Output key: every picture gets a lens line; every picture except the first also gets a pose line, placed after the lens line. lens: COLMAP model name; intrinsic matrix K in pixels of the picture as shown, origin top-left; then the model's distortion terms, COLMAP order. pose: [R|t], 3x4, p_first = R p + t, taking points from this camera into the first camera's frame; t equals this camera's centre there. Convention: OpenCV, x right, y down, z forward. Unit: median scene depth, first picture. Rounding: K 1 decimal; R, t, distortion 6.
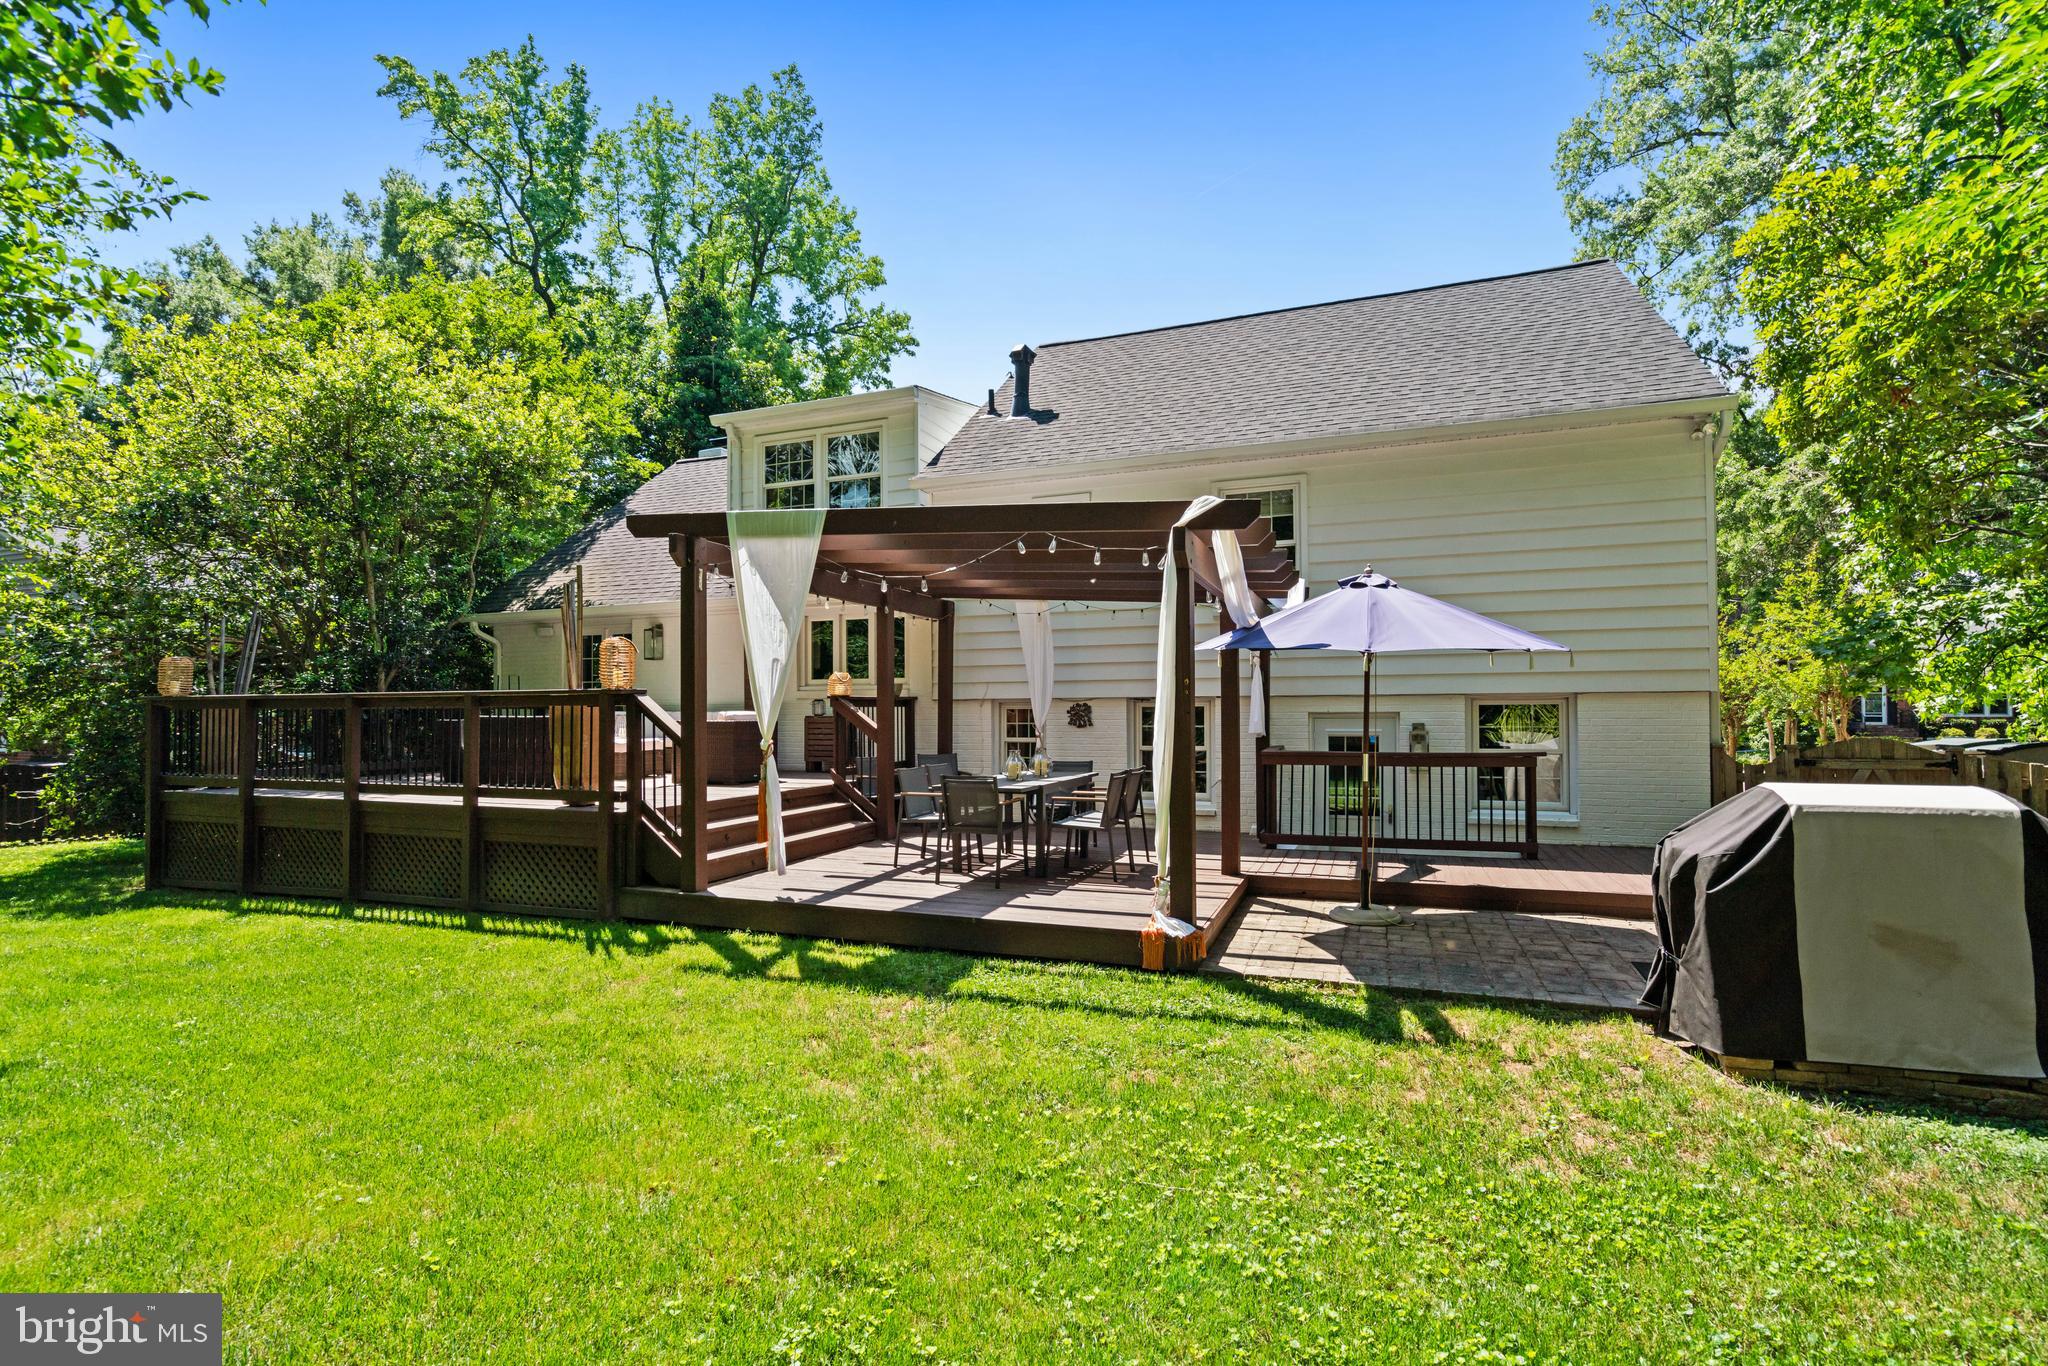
lens RADIAL K [[912.6, 0, 1019.4], [0, 912.6, 693.8], [0, 0, 1]] dist [-0.002756, -0.000068]
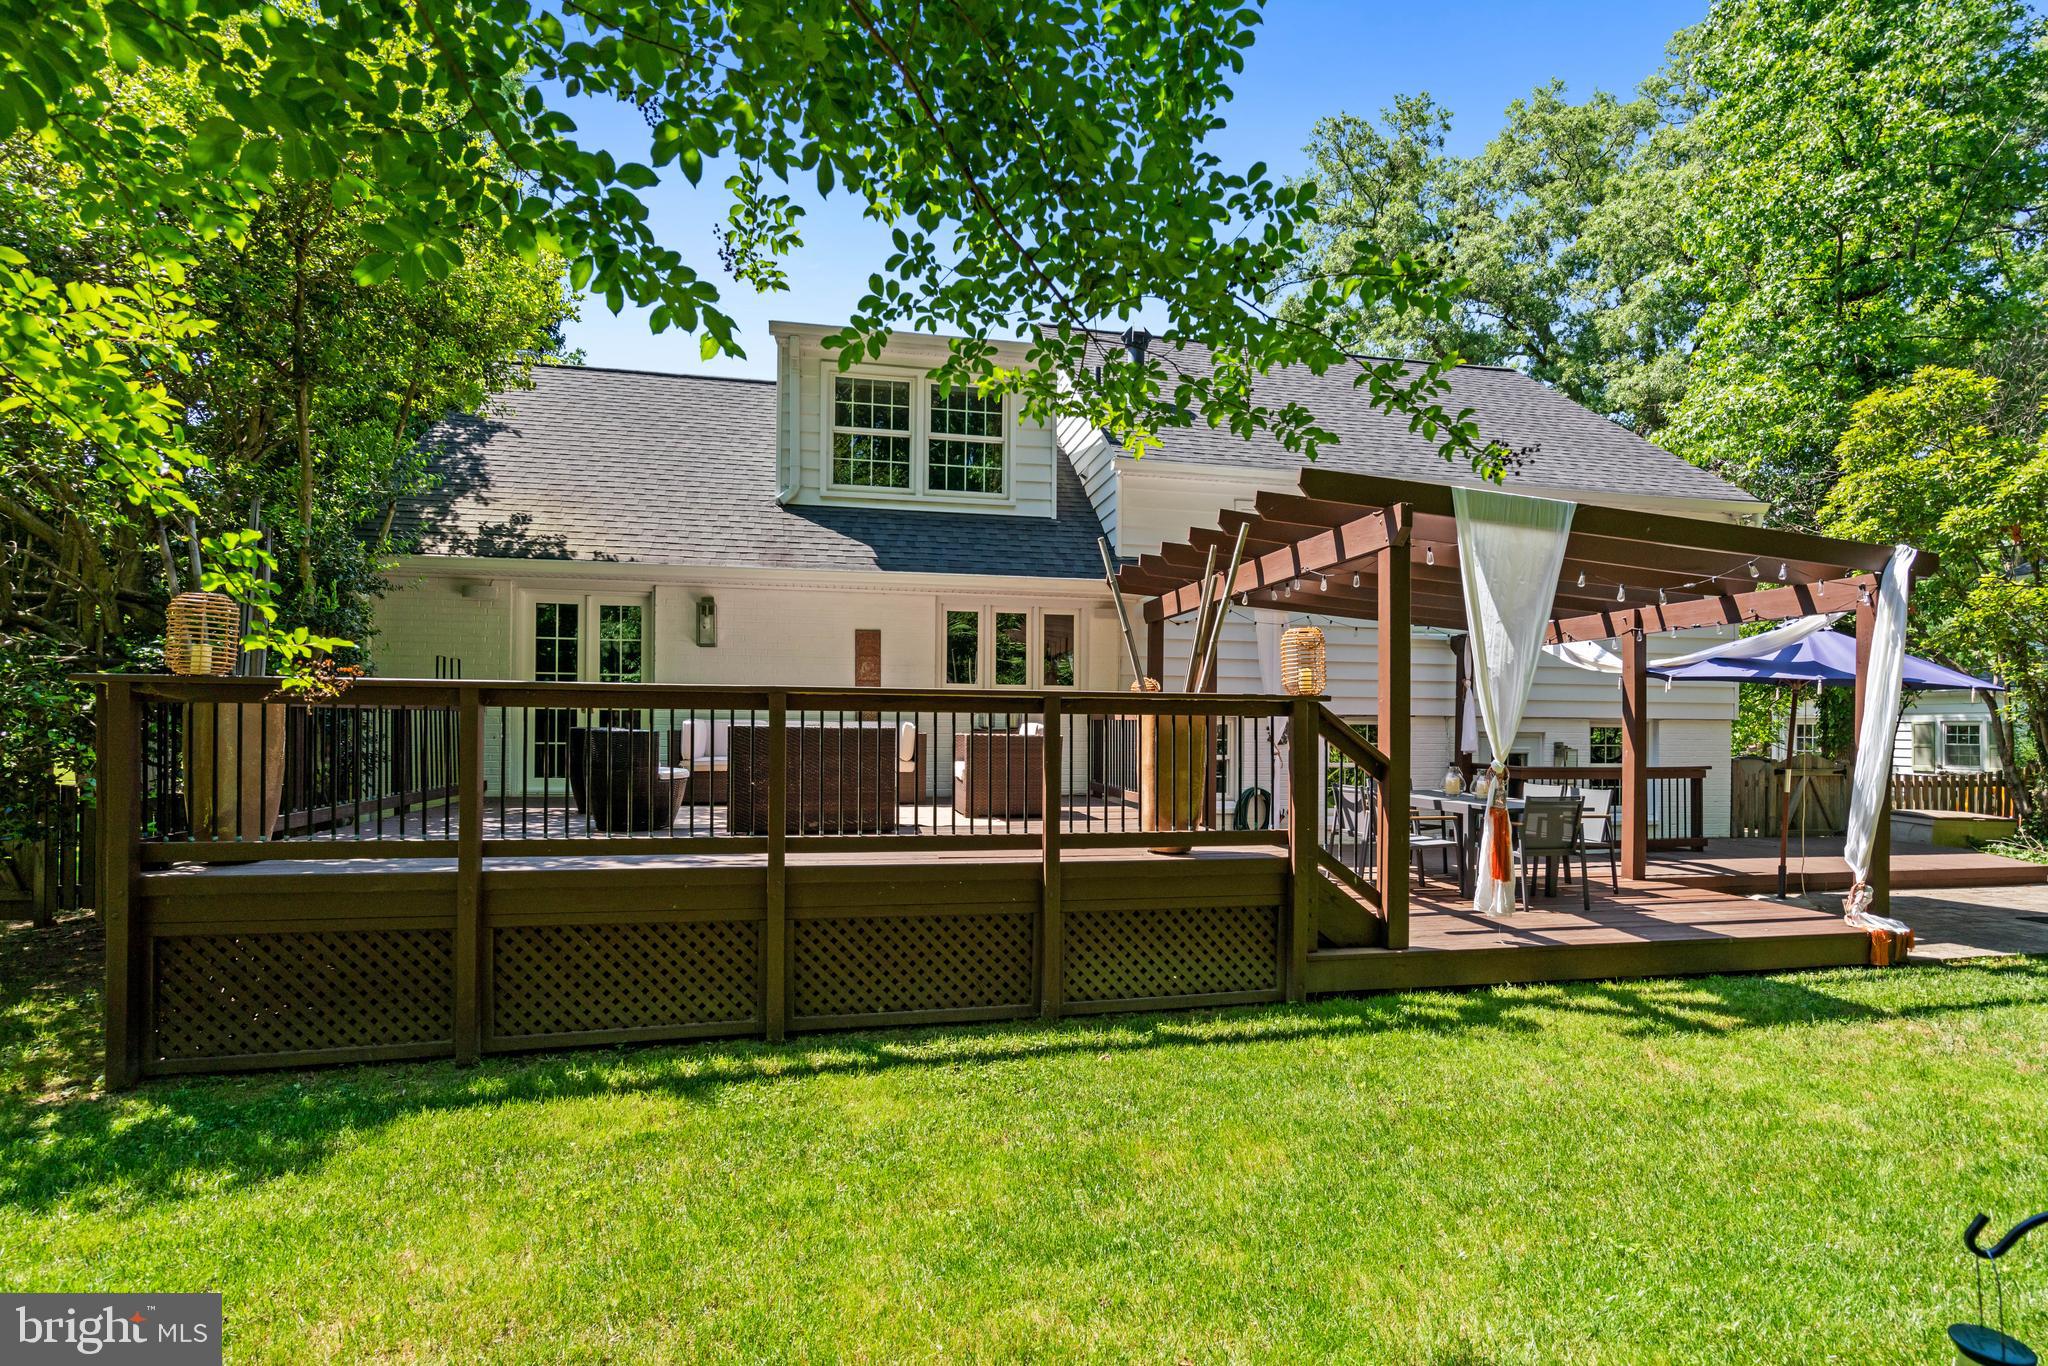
lens RADIAL K [[920.3, 0, 1022.4], [0, 920.3, 723.3], [0, 0, 1]] dist [0.001194, 0.000340]
pose [[0.841792, 0.015143, 0.539590, -0.566903], [-0.024008, 0.999668, 0.009398, 0.009513], [-0.539269, -0.020866, 0.841875, 0.261688]]
